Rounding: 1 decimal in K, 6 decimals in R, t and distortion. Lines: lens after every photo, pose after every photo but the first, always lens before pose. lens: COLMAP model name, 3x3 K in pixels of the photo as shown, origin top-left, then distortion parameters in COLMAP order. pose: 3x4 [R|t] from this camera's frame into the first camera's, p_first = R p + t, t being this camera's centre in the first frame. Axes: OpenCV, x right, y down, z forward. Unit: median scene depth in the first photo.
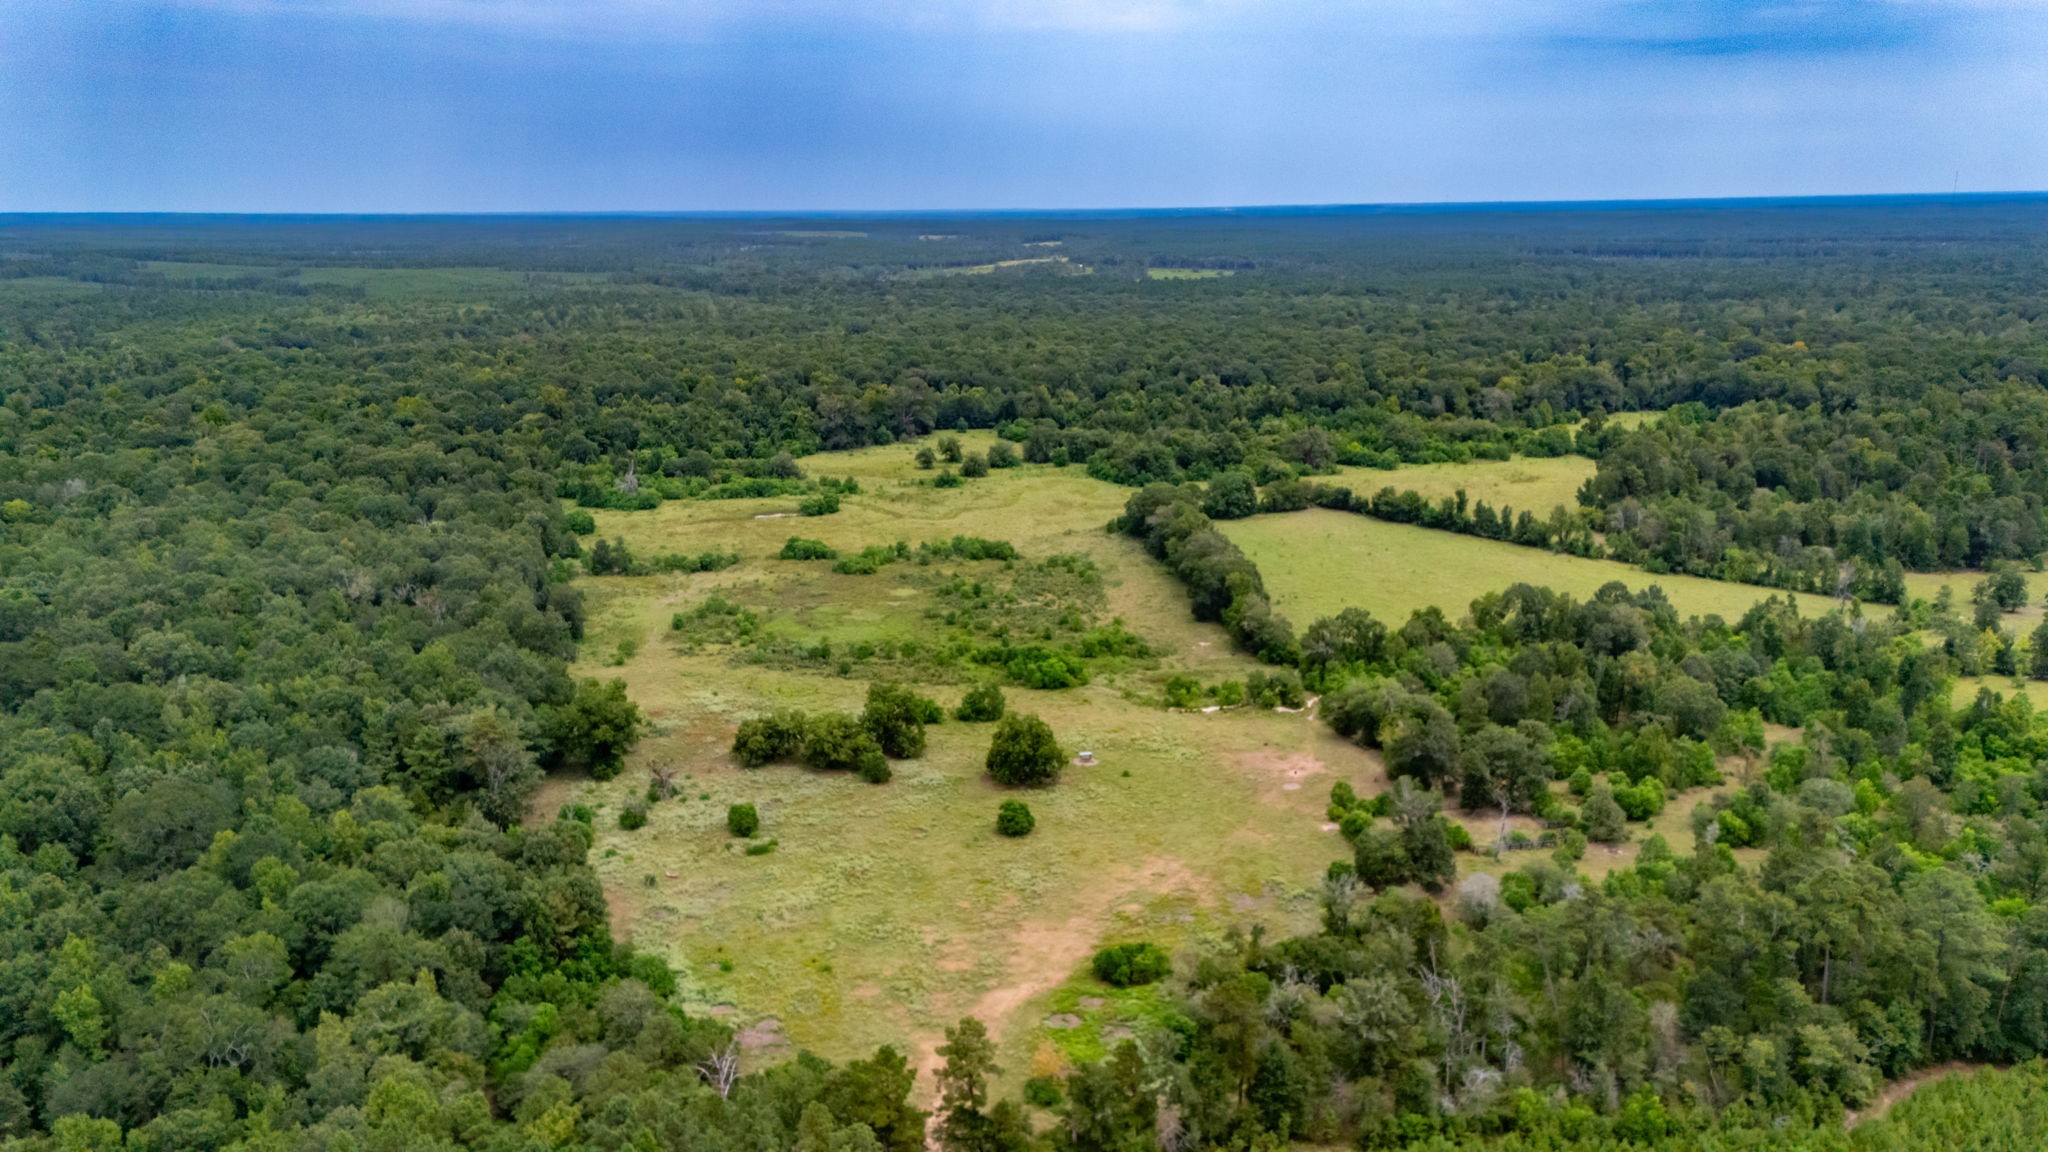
lens RADIAL K [[1591.4, 0, 1024.0], [0, 1591.4, 576.0], [0, 0, 1]] dist [0.077260, 0.001013]
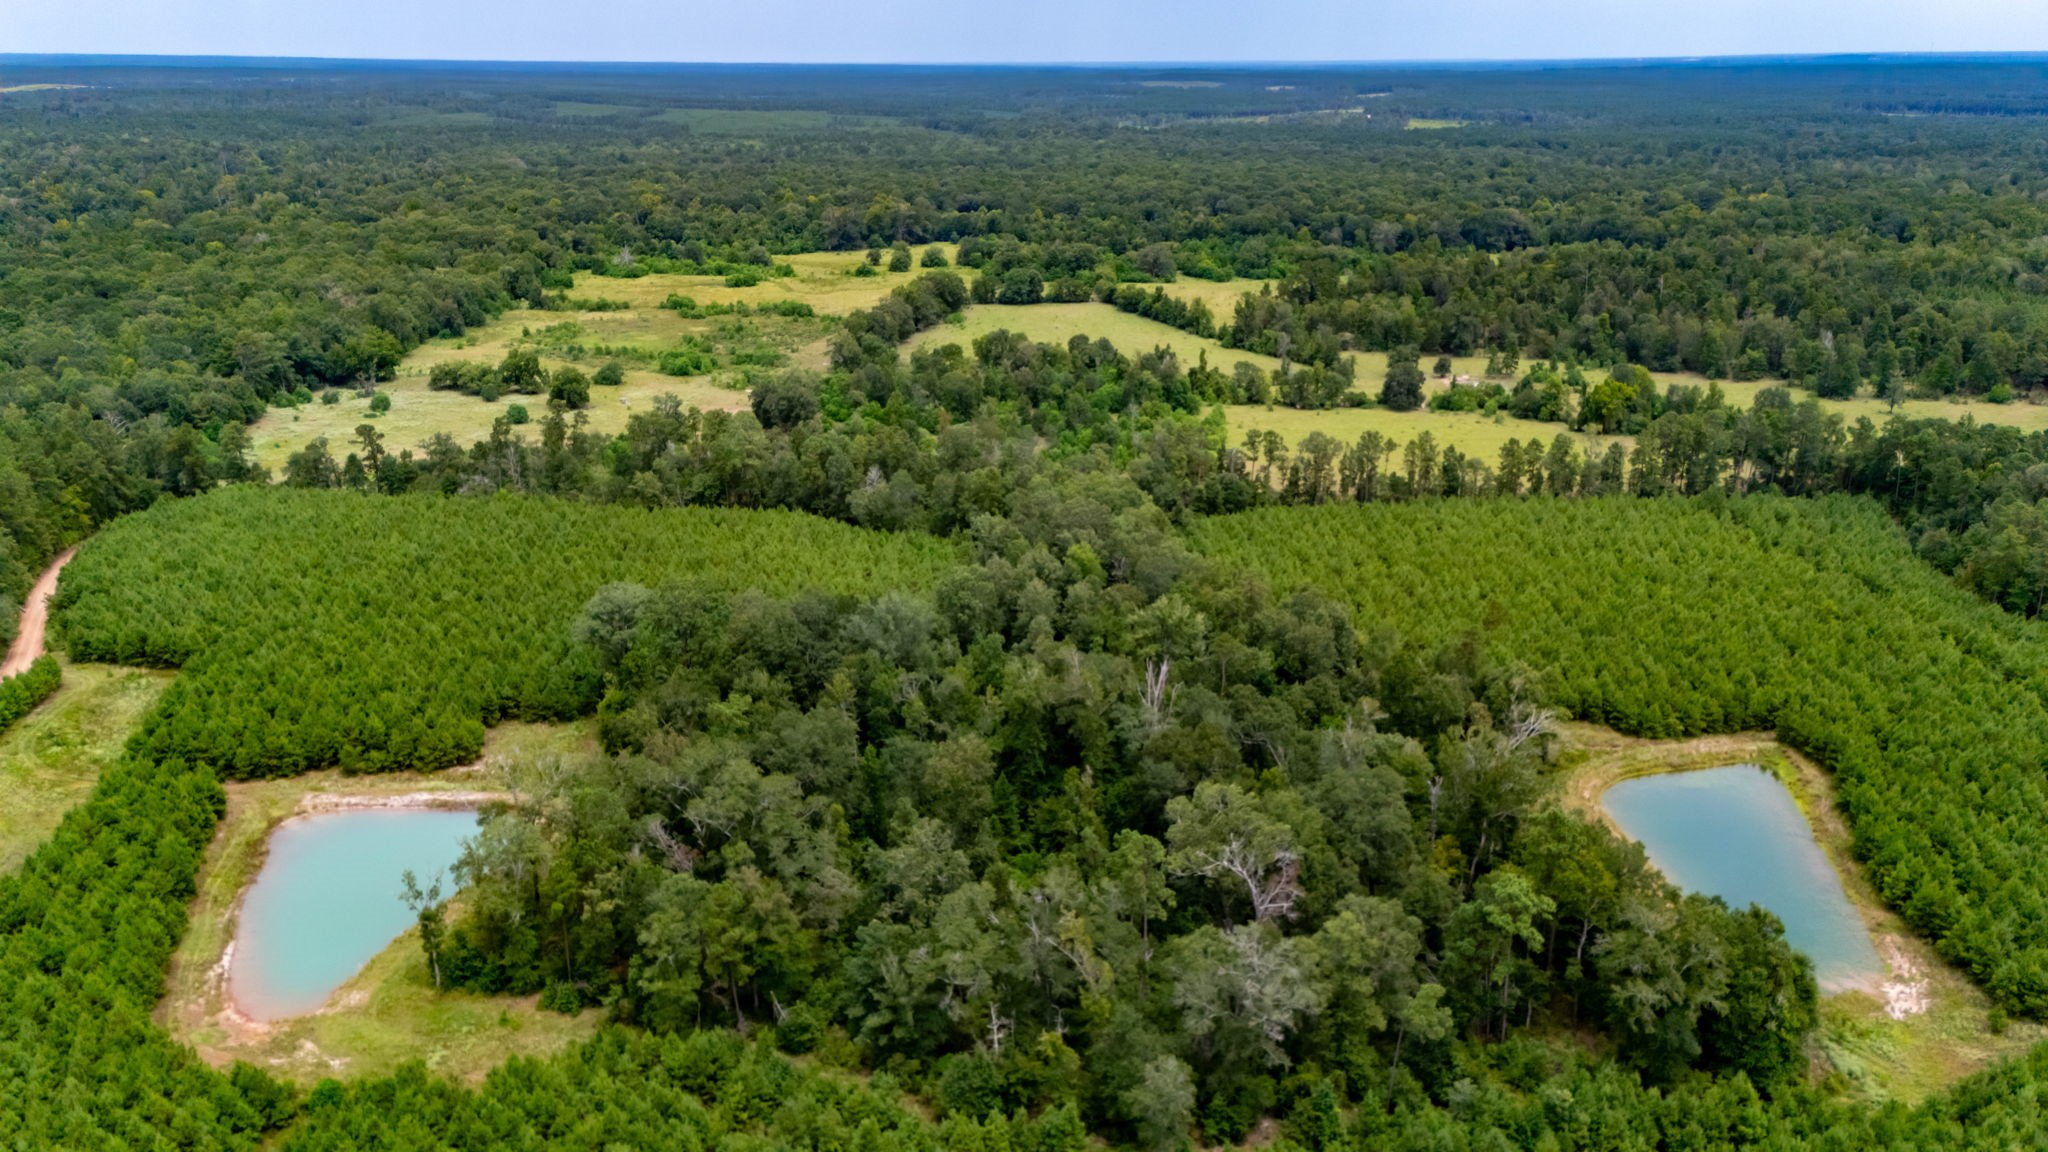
lens RADIAL K [[1569.6, 0, 1024.0], [0, 1569.6, 576.0], [0, 0, 1]] dist [0.064821, -0.006294]
pose [[0.961384, 0.094298, -0.258550, 0.464930], [-0.070604, 0.992533, 0.099464, 0.054143], [0.265998, -0.077368, 0.960864, -0.248485]]
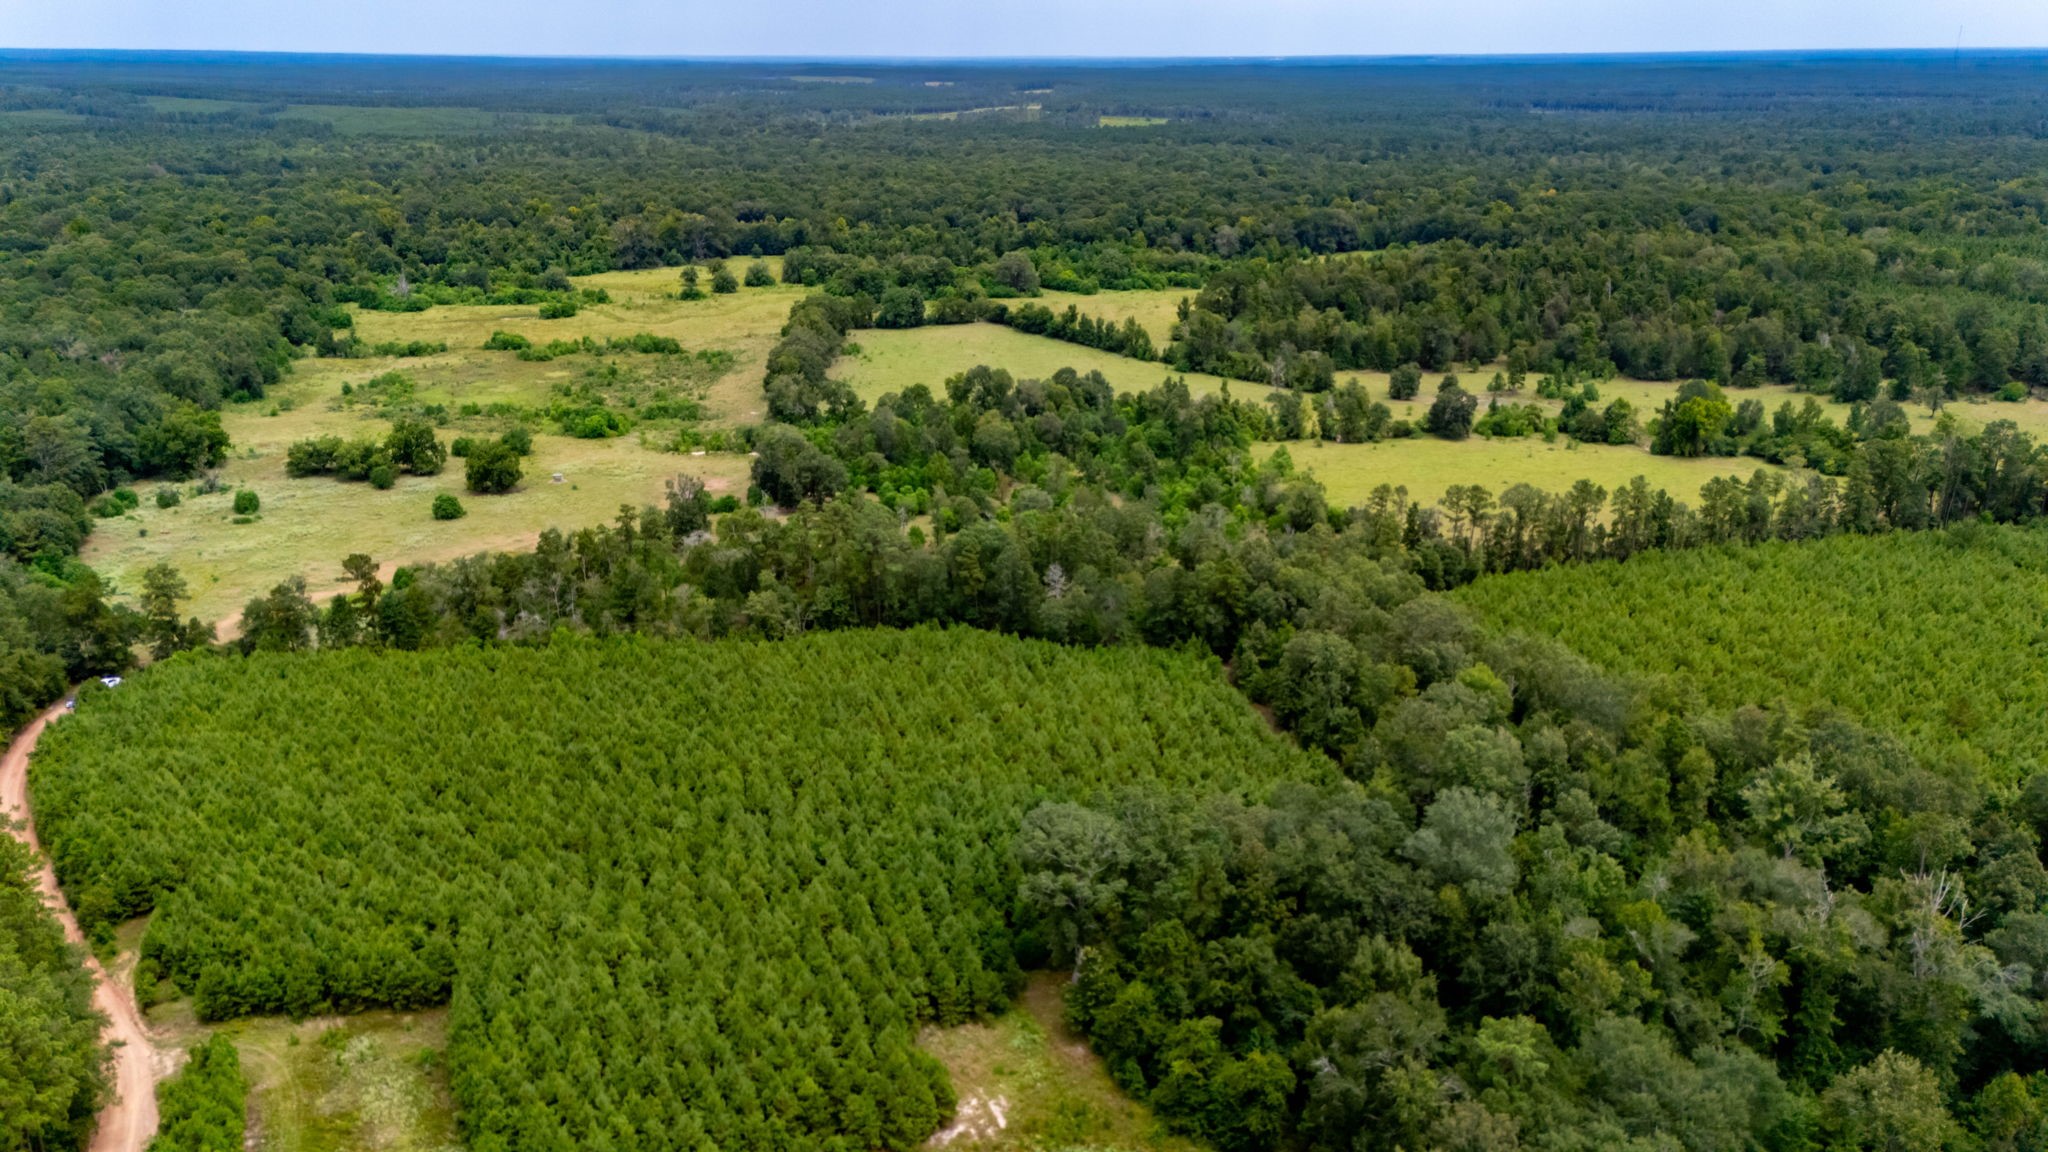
lens RADIAL K [[1569.6, 0, 1024.0], [0, 1569.6, 576.0], [0, 0, 1]] dist [0.064821, -0.006294]
pose [[0.999158, 0.022055, -0.034593, 0.251651], [-0.018789, 0.995576, 0.092058, 0.035526], [0.036470, -0.091330, 0.995153, -0.159241]]
